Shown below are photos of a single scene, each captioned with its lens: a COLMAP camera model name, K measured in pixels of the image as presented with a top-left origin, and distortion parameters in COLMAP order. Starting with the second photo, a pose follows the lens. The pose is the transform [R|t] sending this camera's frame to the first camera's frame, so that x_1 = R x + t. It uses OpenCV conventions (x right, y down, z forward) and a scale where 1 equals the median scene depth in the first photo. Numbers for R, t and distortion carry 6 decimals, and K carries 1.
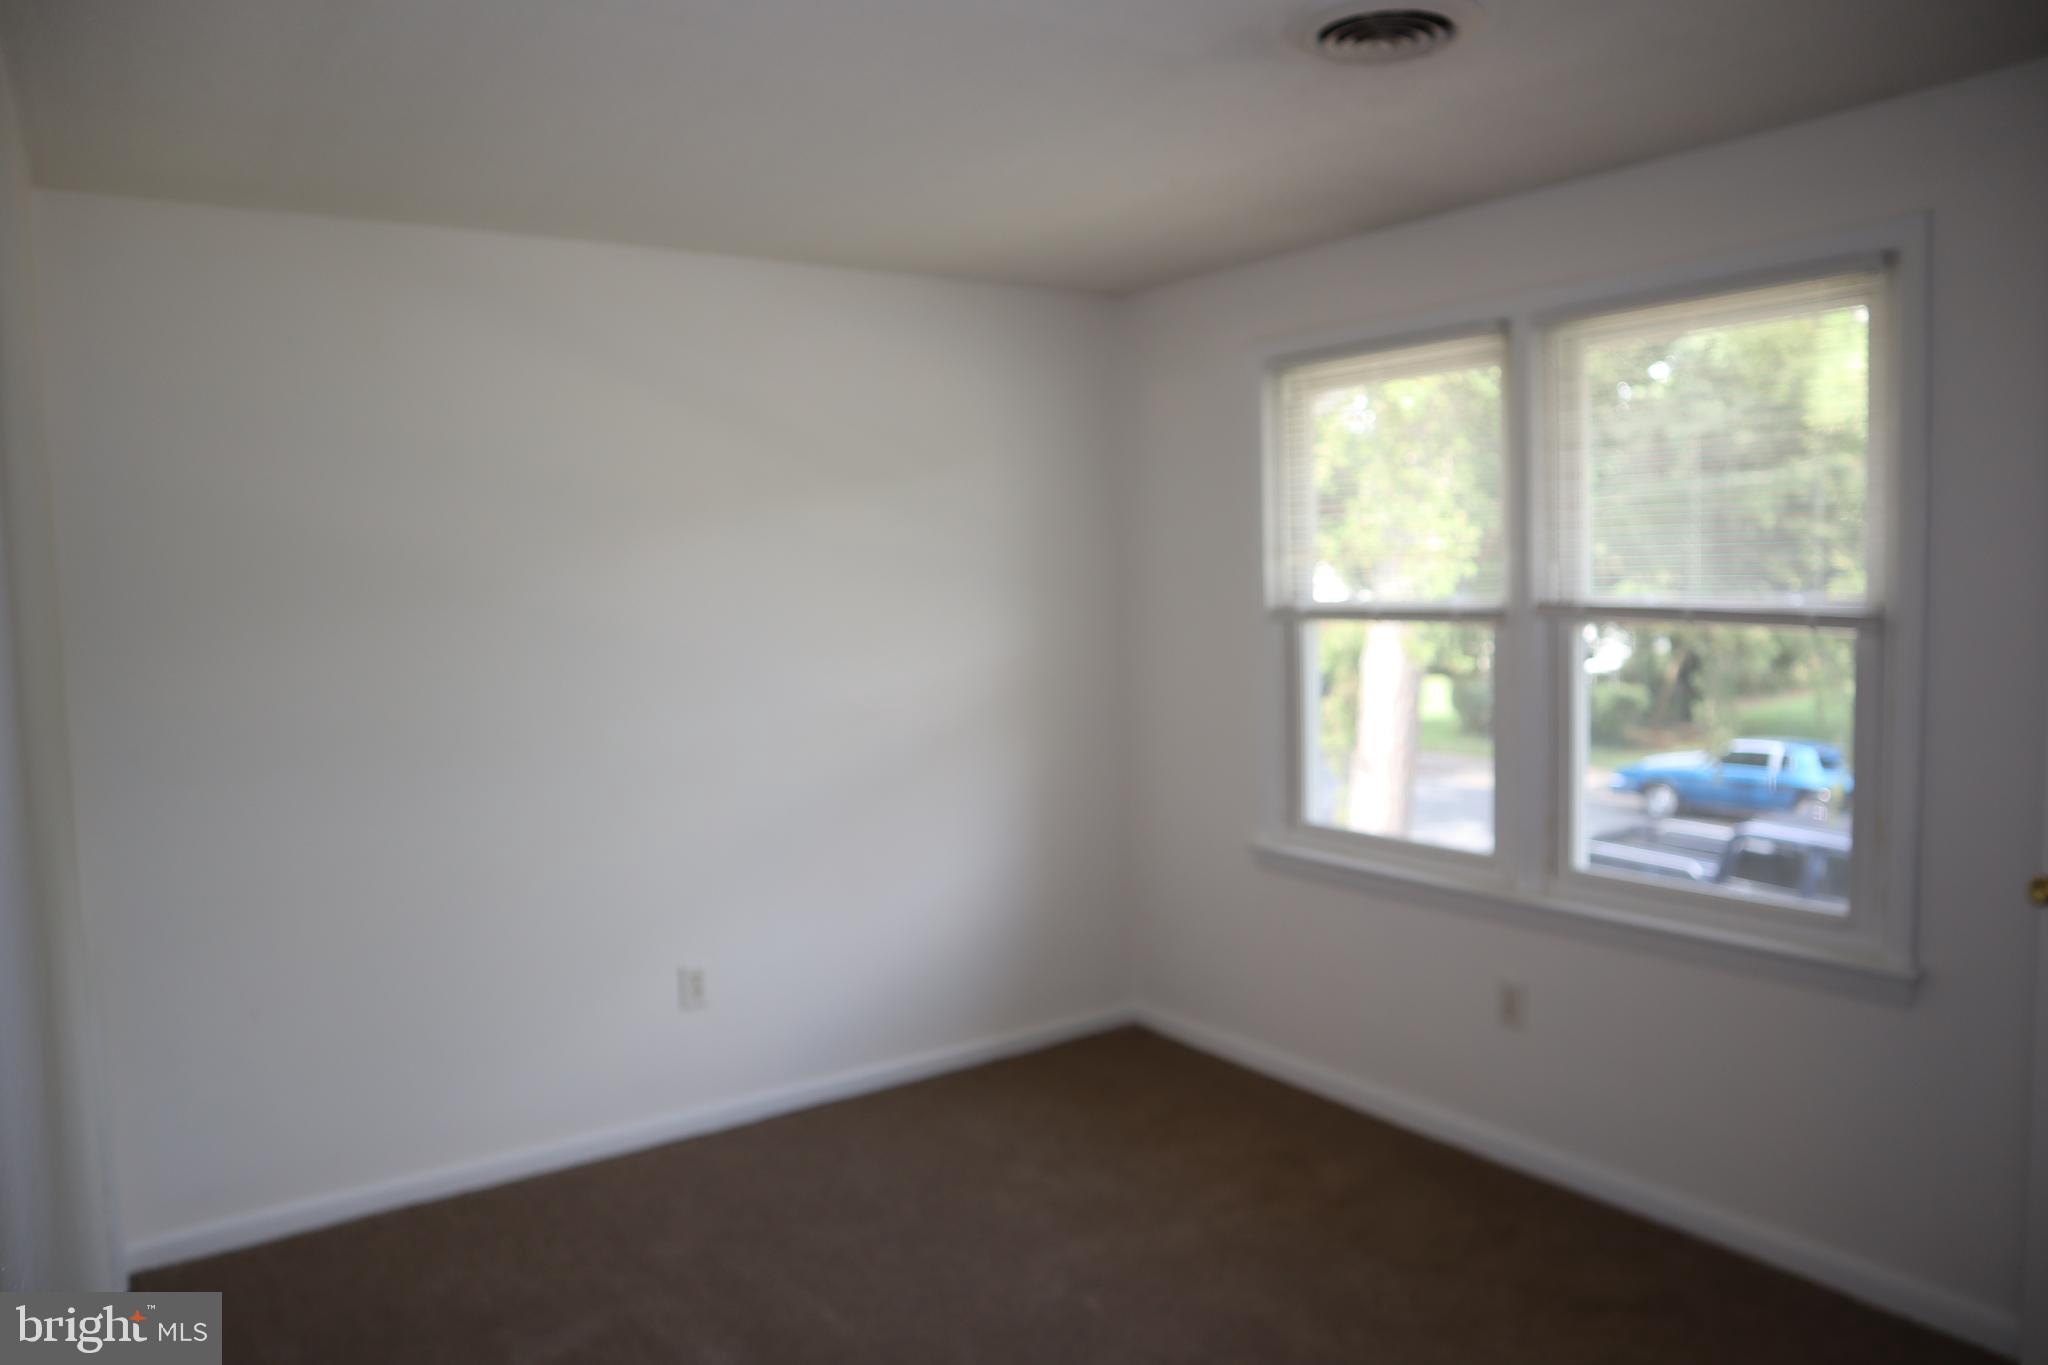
lens RADIAL K [[1432.9, 0, 1024.0], [0, 1432.9, 682.5], [0, 0, 1]] dist [-0.108555, 0.081363]
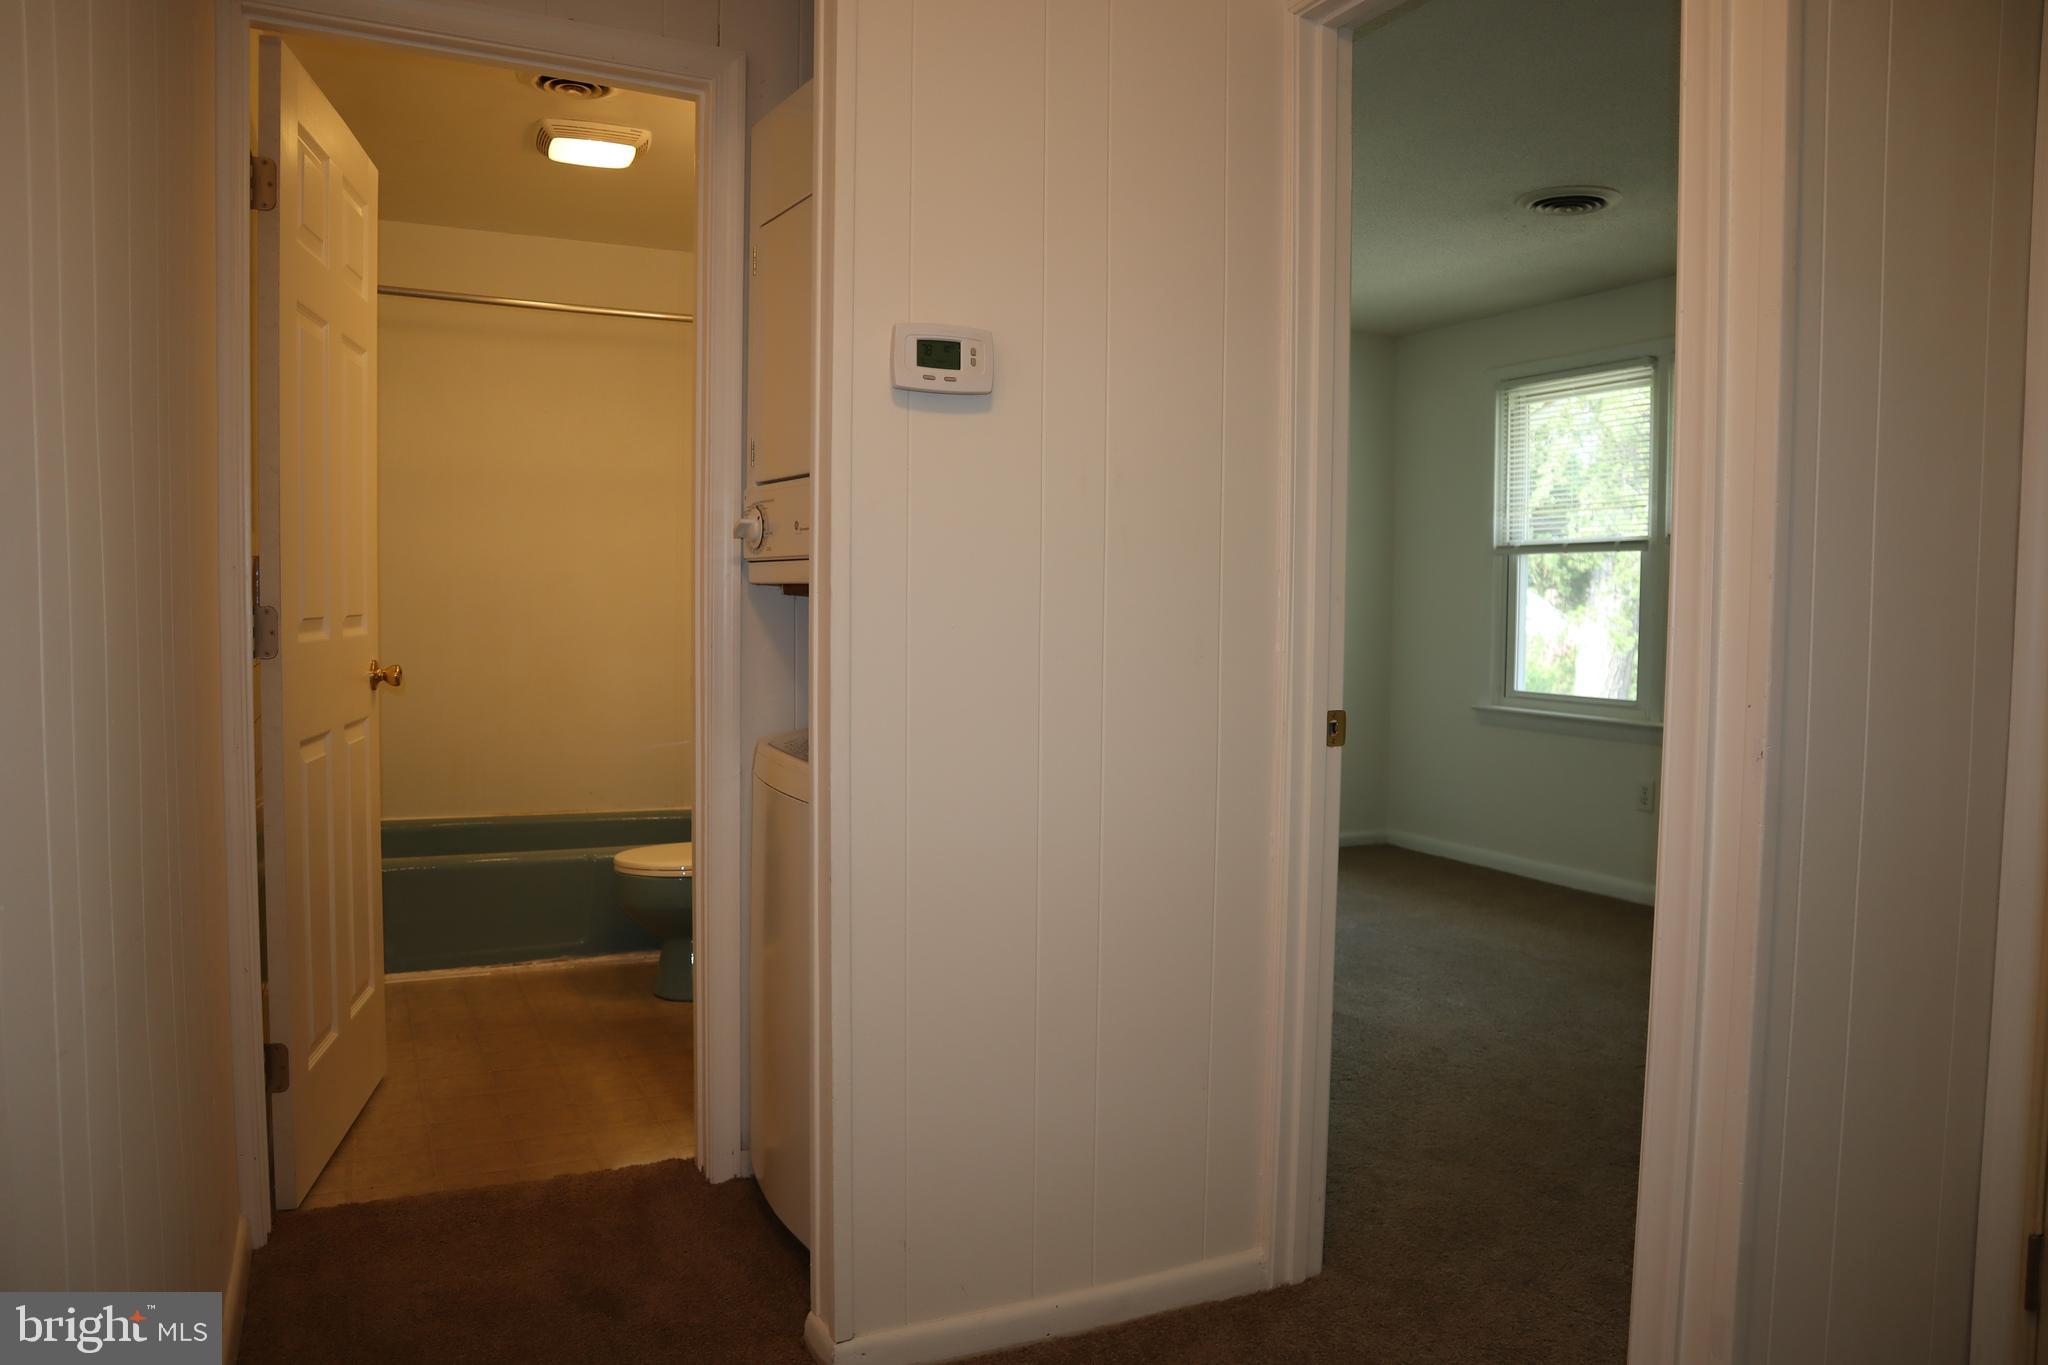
lens RADIAL K [[1432.9, 0, 1024.0], [0, 1432.9, 682.5], [0, 0, 1]] dist [-0.108555, 0.081363]
pose [[0.988206, 0.044851, -0.146417, -0.094429], [-0.047764, 0.998723, -0.016441, 0.143367], [0.145493, 0.023240, 0.989086, -0.553617]]
